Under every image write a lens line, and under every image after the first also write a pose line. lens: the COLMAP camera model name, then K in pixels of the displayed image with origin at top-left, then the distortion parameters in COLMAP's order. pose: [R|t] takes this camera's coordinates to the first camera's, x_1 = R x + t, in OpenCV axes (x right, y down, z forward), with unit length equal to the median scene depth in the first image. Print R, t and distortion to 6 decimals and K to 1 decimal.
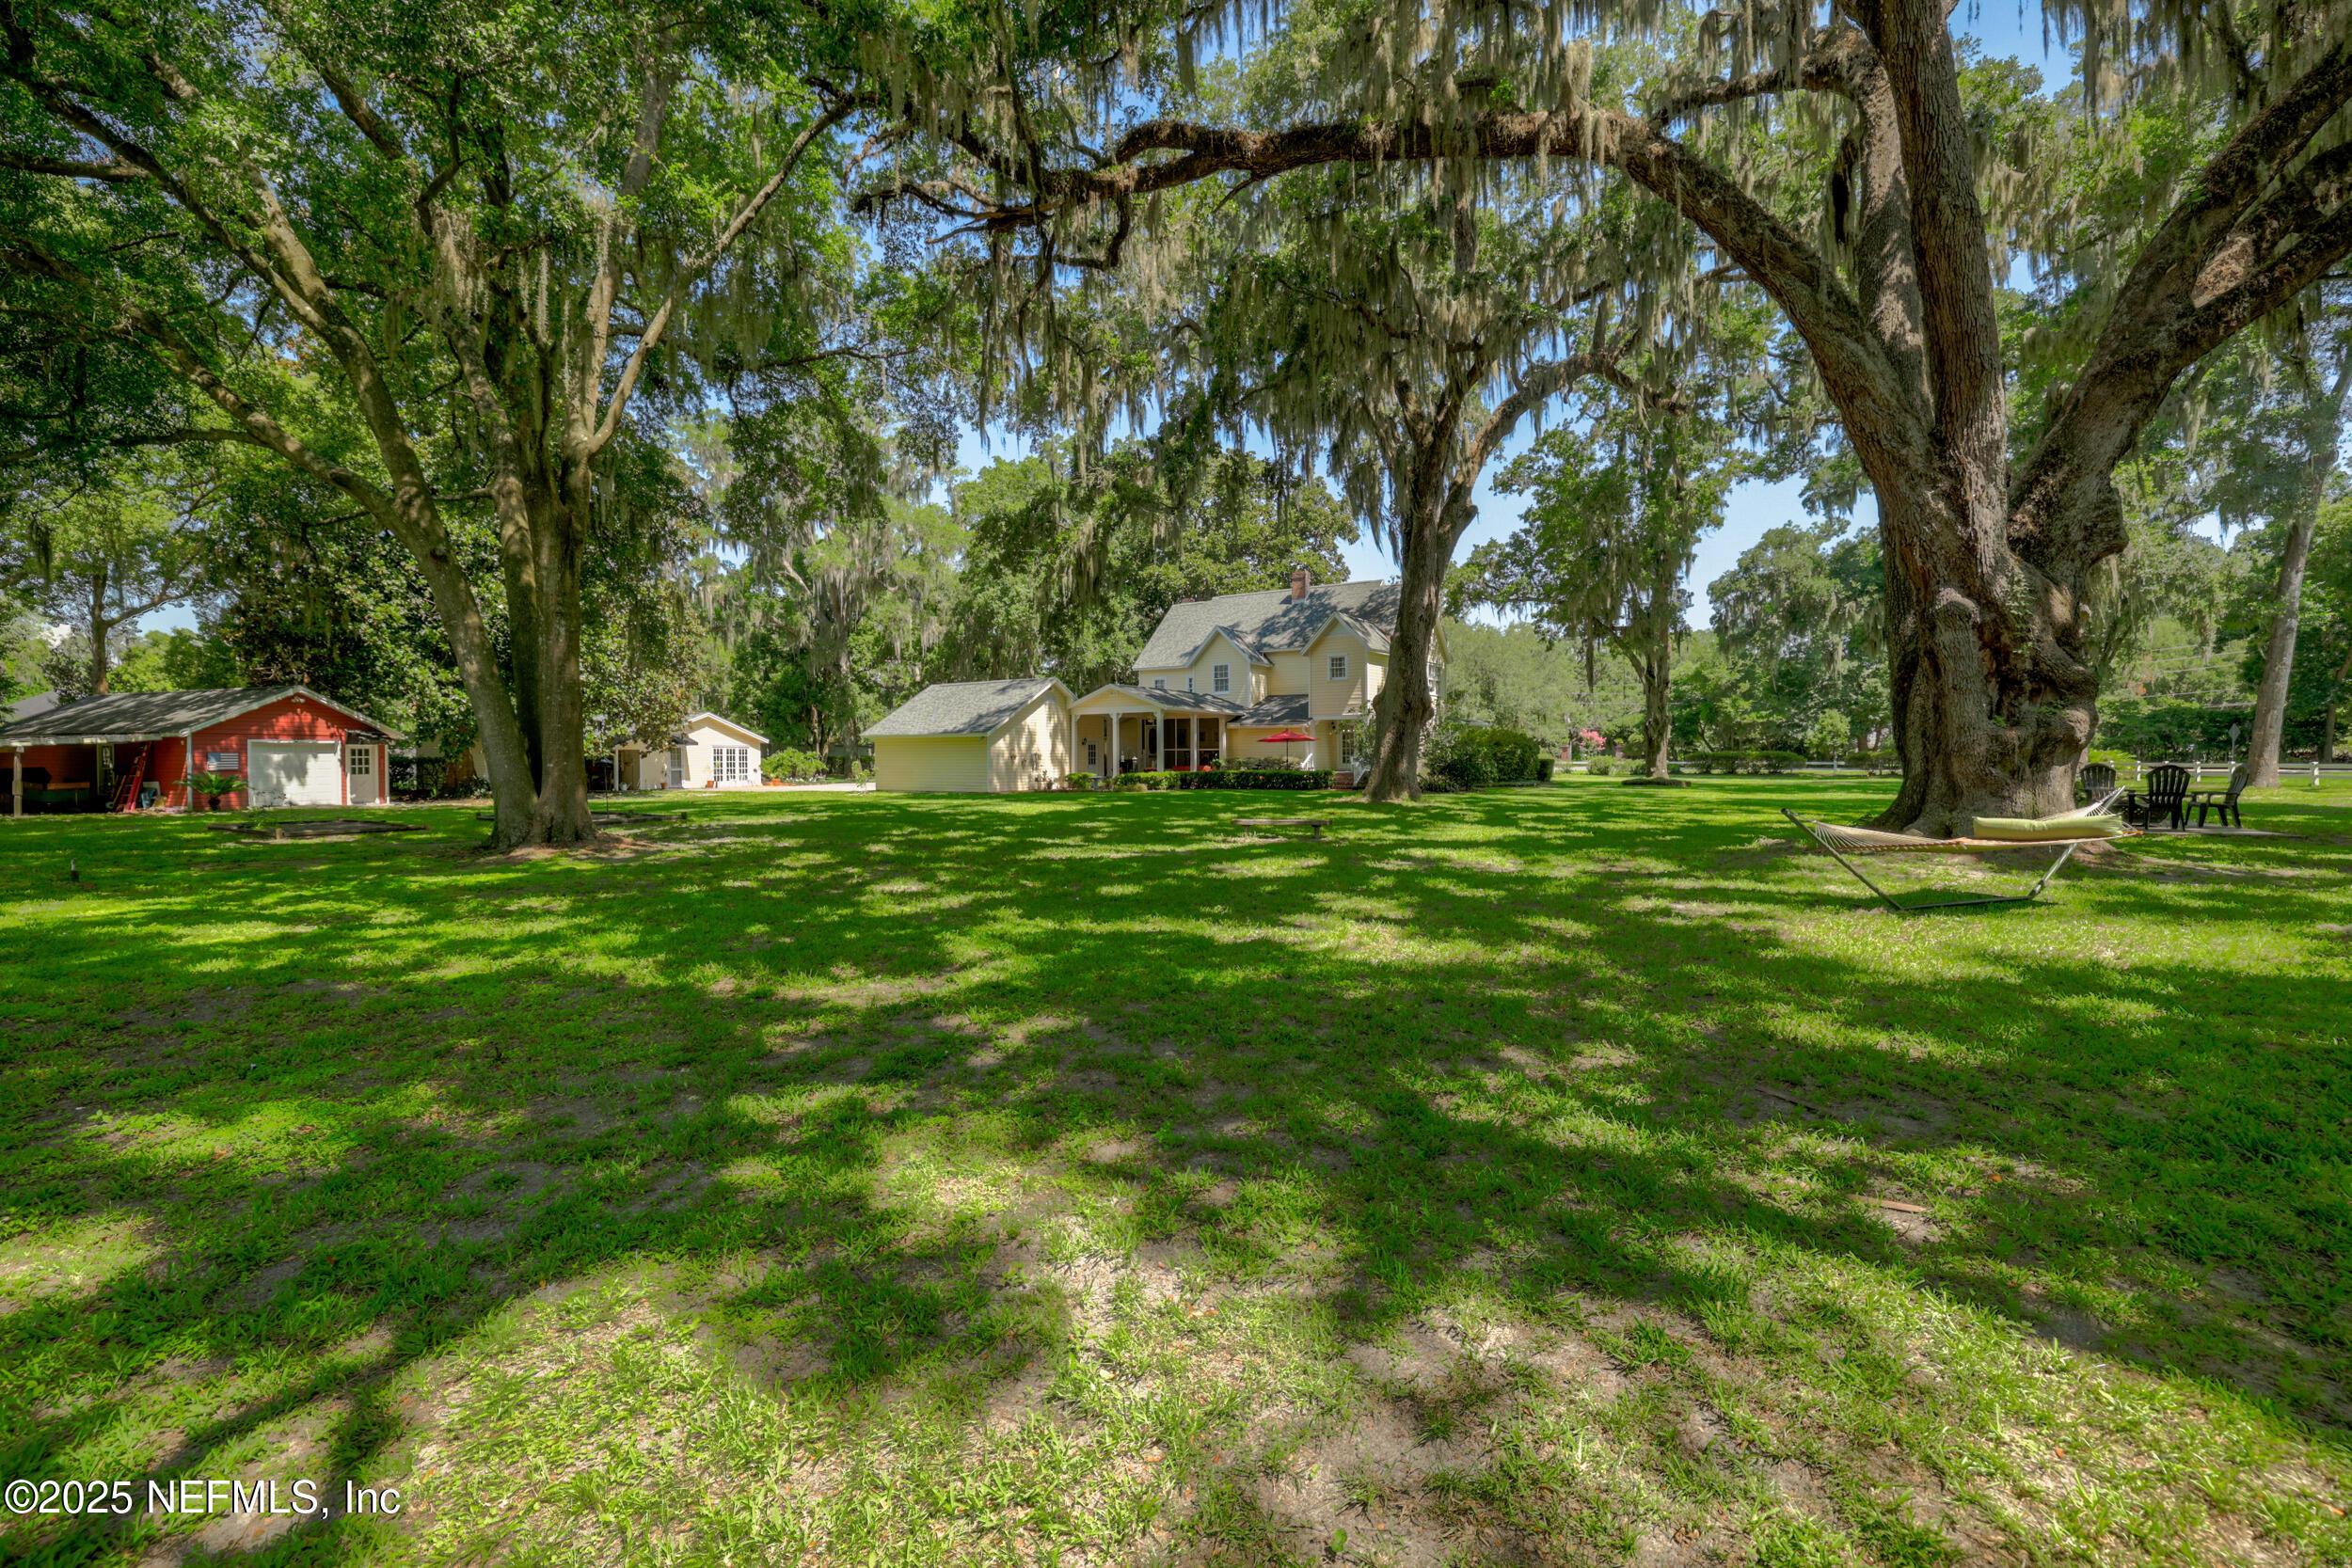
lens RADIAL K [[977.6, 0, 1149.2], [0, 977.6, 773.3], [0, 0, 1]] dist [-0.001477, -0.000246]
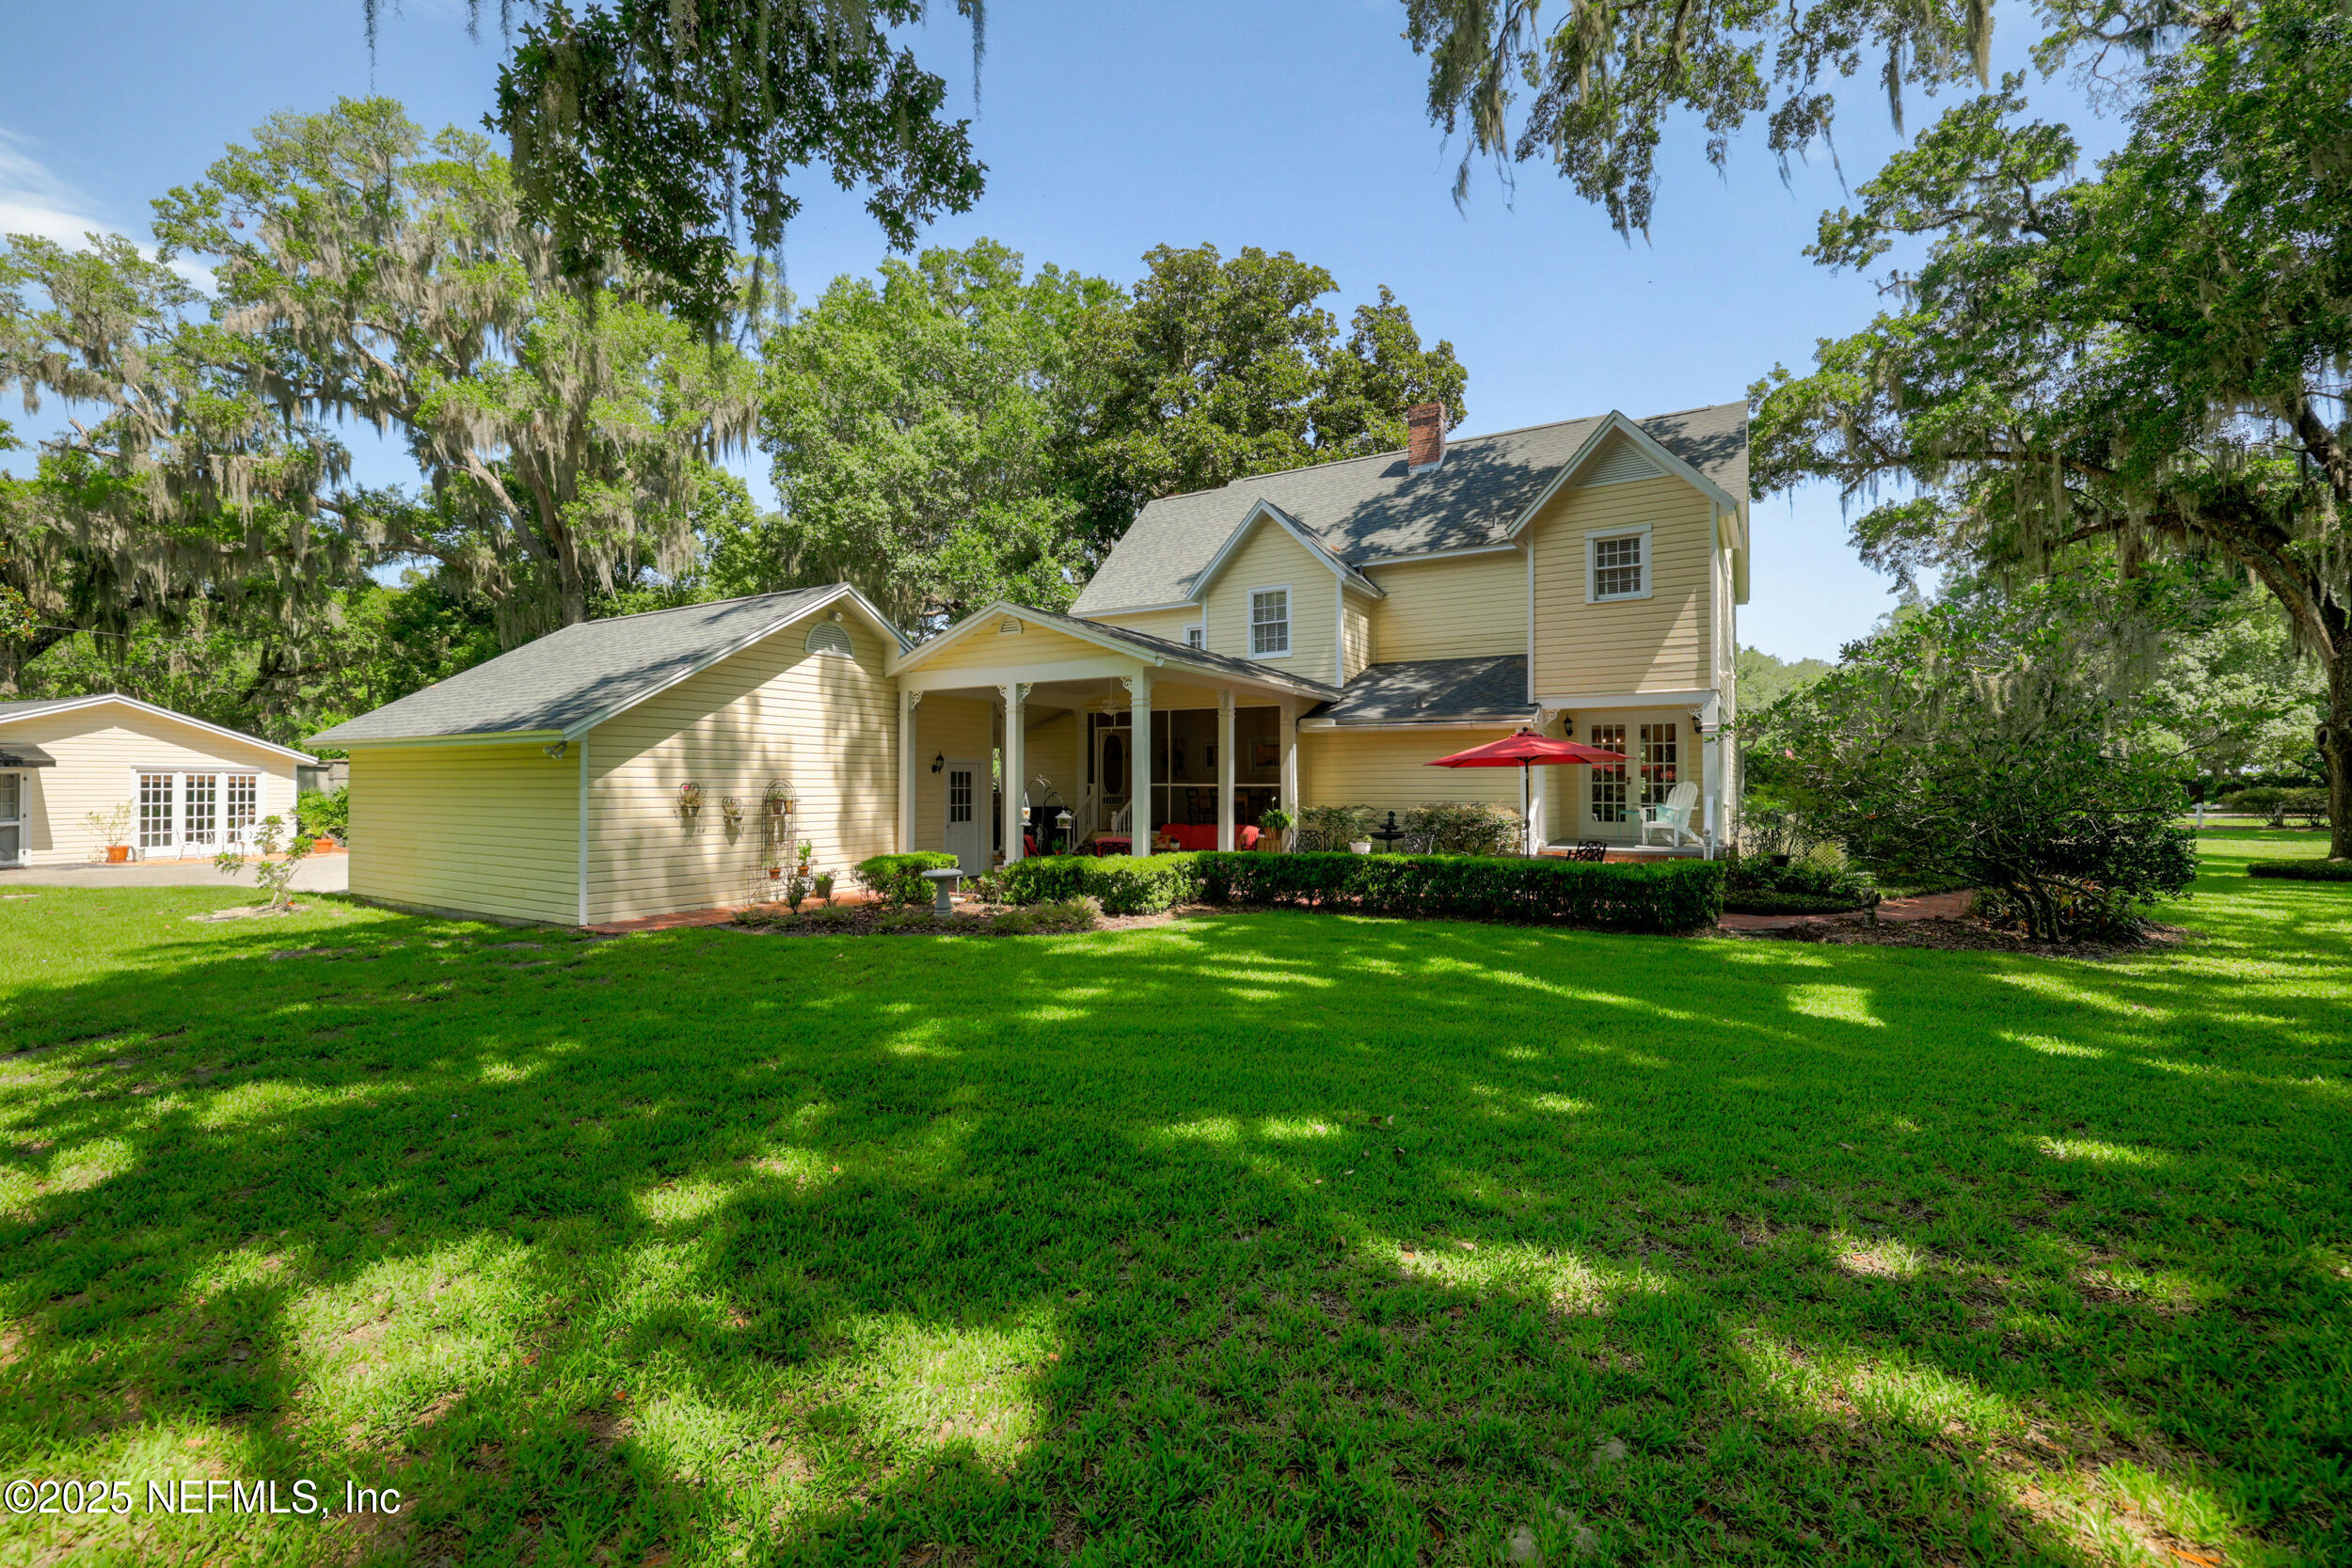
lens RADIAL K [[977.6, 0, 1149.2], [0, 977.6, 773.3], [0, 0, 1]] dist [-0.001477, -0.000246]
pose [[0.998480, 0.007318, 0.054635, -0.005054], [-0.005839, 0.999613, -0.027187, -0.018556], [-0.054813, 0.026826, 0.998136, 0.606786]]
